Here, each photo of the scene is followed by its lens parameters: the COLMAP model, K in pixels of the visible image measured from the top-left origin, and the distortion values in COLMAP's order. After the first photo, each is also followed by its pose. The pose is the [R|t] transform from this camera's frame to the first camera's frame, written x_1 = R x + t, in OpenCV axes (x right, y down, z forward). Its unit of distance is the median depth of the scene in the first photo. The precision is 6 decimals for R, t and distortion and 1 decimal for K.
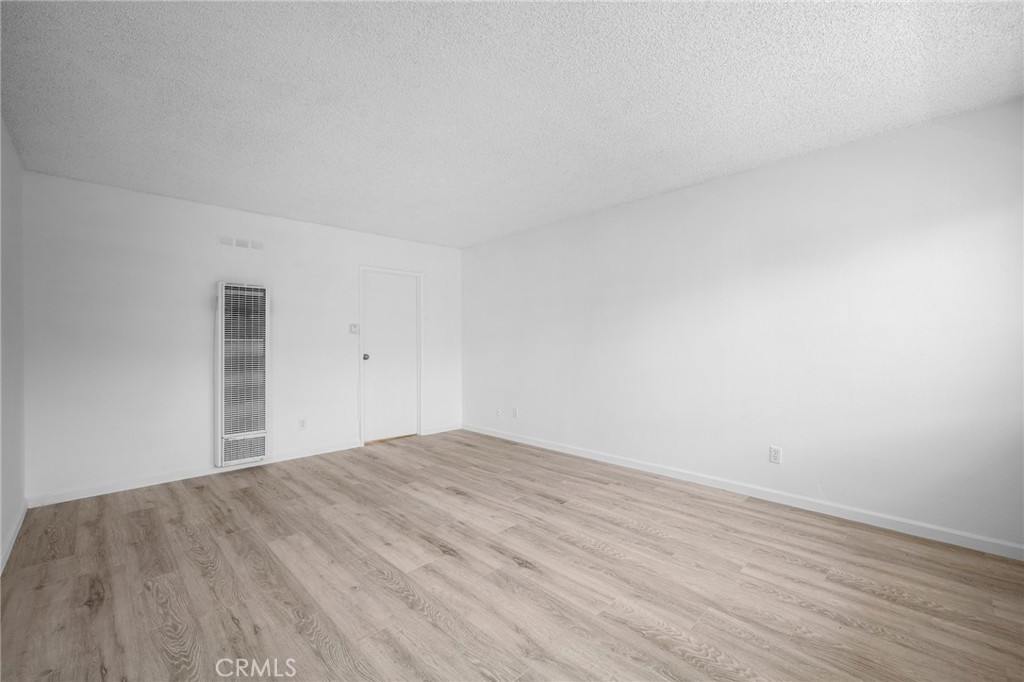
lens RADIAL K [[426.6, 0, 518.2], [0, 426.6, 342.8], [0, 0, 1]] dist [-0.001042, 0.000787]
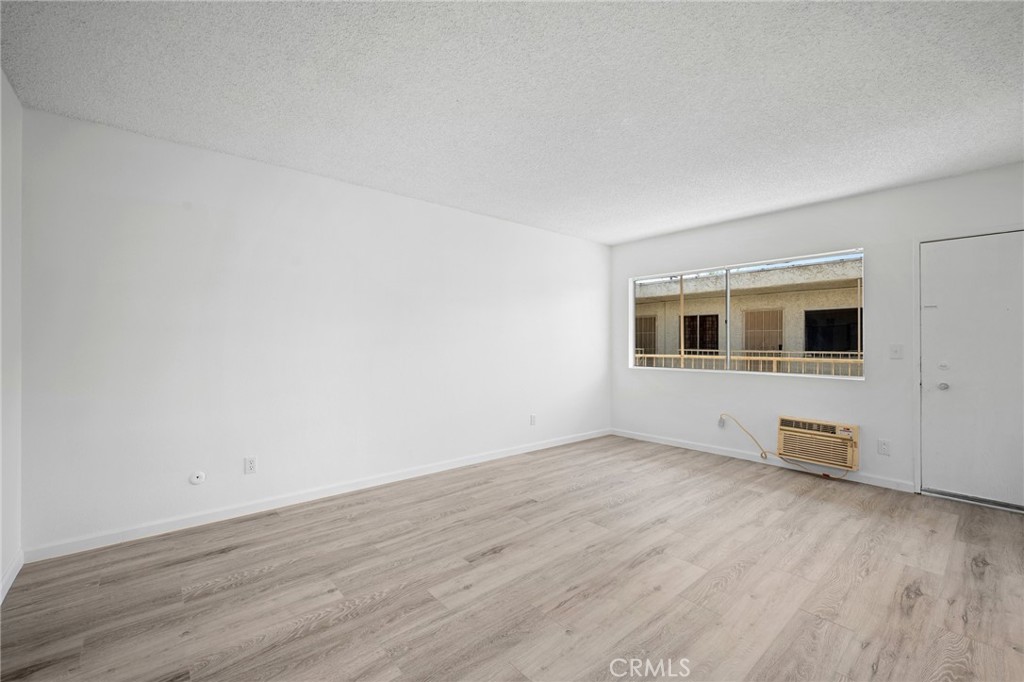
lens RADIAL K [[426.6, 0, 518.0], [0, 426.6, 341.3], [0, 0, 1]] dist [-0.001042, 0.000787]
pose [[0.061895, 0.010136, 0.998031, -1.045198], [0.000128, 0.999948, -0.010164, 0.002291], [-0.998083, 0.000757, 0.061890, 1.106792]]
